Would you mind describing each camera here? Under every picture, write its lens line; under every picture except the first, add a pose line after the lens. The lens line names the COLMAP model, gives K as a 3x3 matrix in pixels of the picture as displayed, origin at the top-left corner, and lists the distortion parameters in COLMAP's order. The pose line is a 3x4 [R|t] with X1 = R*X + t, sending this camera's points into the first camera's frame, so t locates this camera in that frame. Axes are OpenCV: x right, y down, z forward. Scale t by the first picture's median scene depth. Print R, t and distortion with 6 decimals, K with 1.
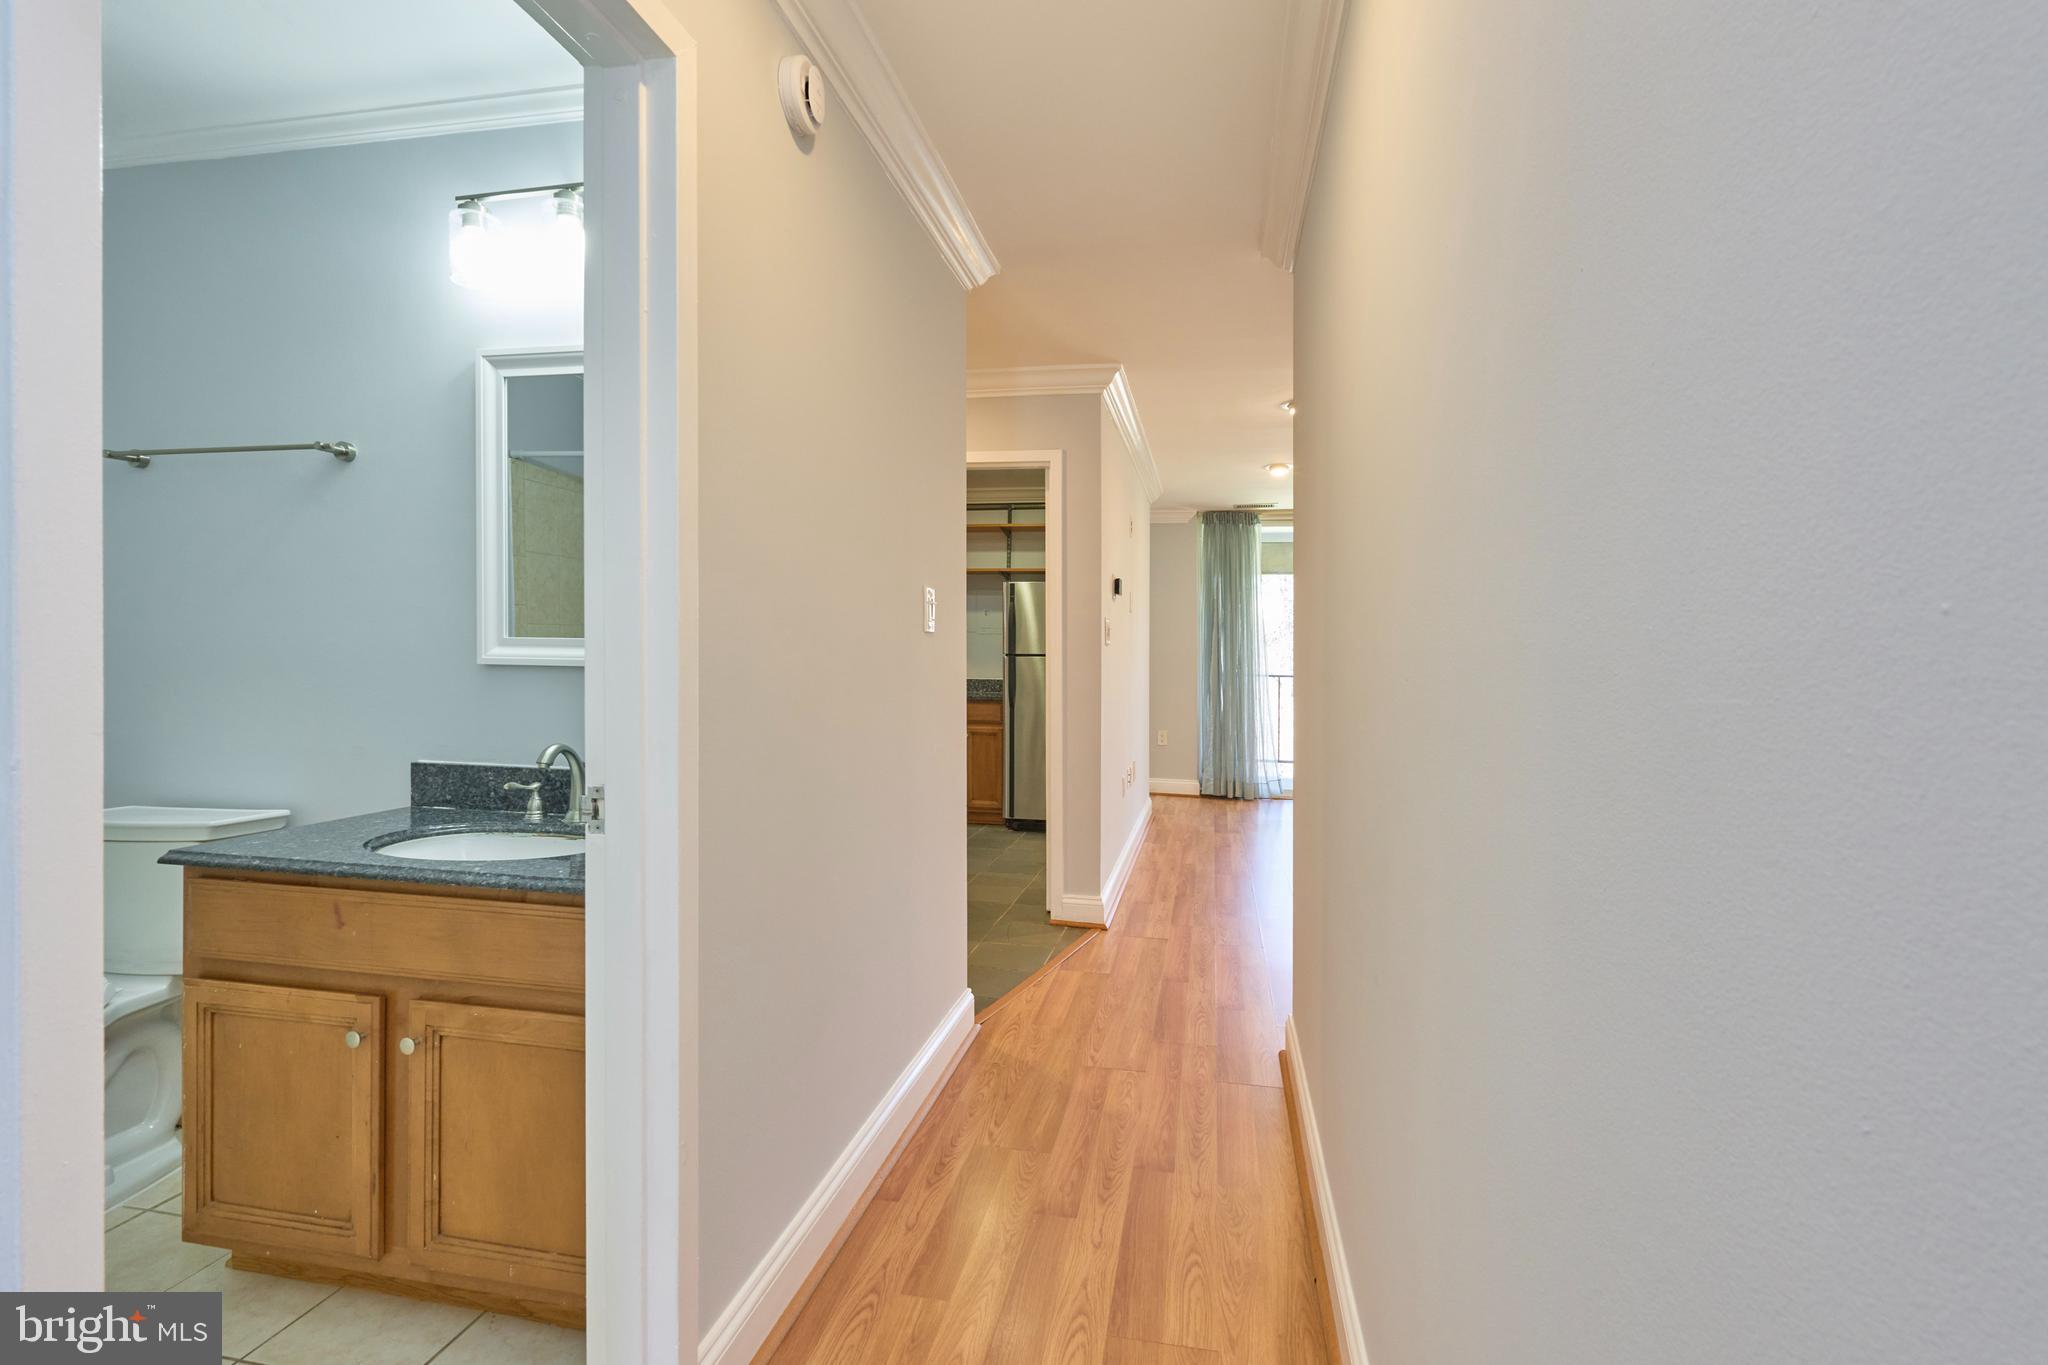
lens RADIAL K [[911.5, 0, 1002.4], [0, 911.5, 682.1], [0, 0, 1]] dist [-0.001244, -0.000342]
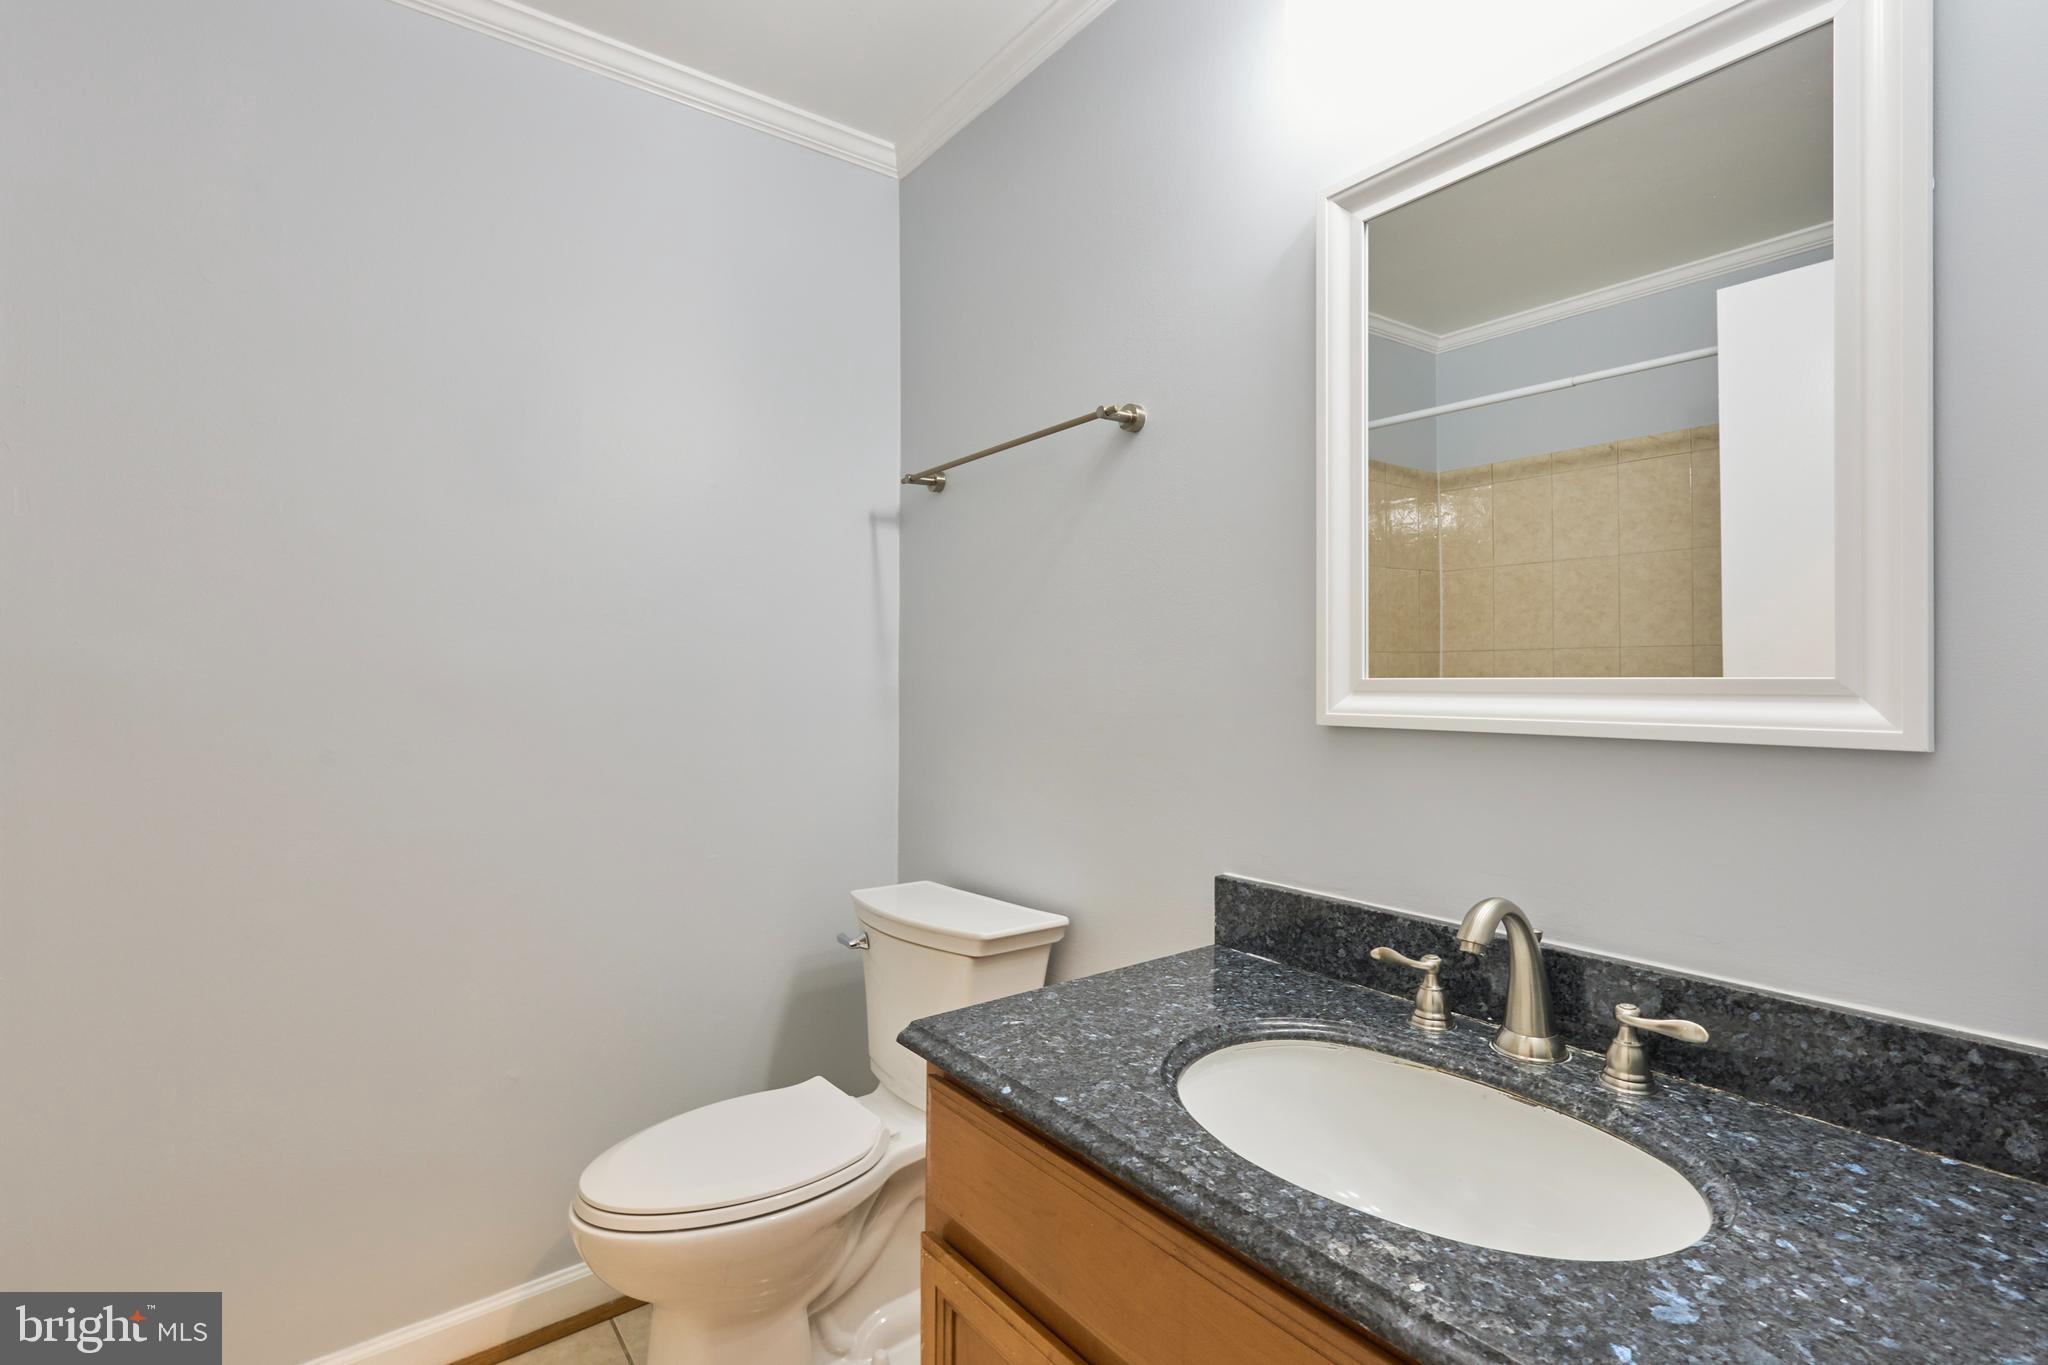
lens RADIAL K [[929.1, 0, 1023.2], [0, 929.1, 705.3], [0, 0, 1]] dist [-0.000115, -0.000015]
pose [[0.743227, -0.001998, -0.669036, -0.316907], [-0.005463, 0.999944, -0.009055, -0.026207], [0.669017, 0.010385, 0.743175, 0.428779]]
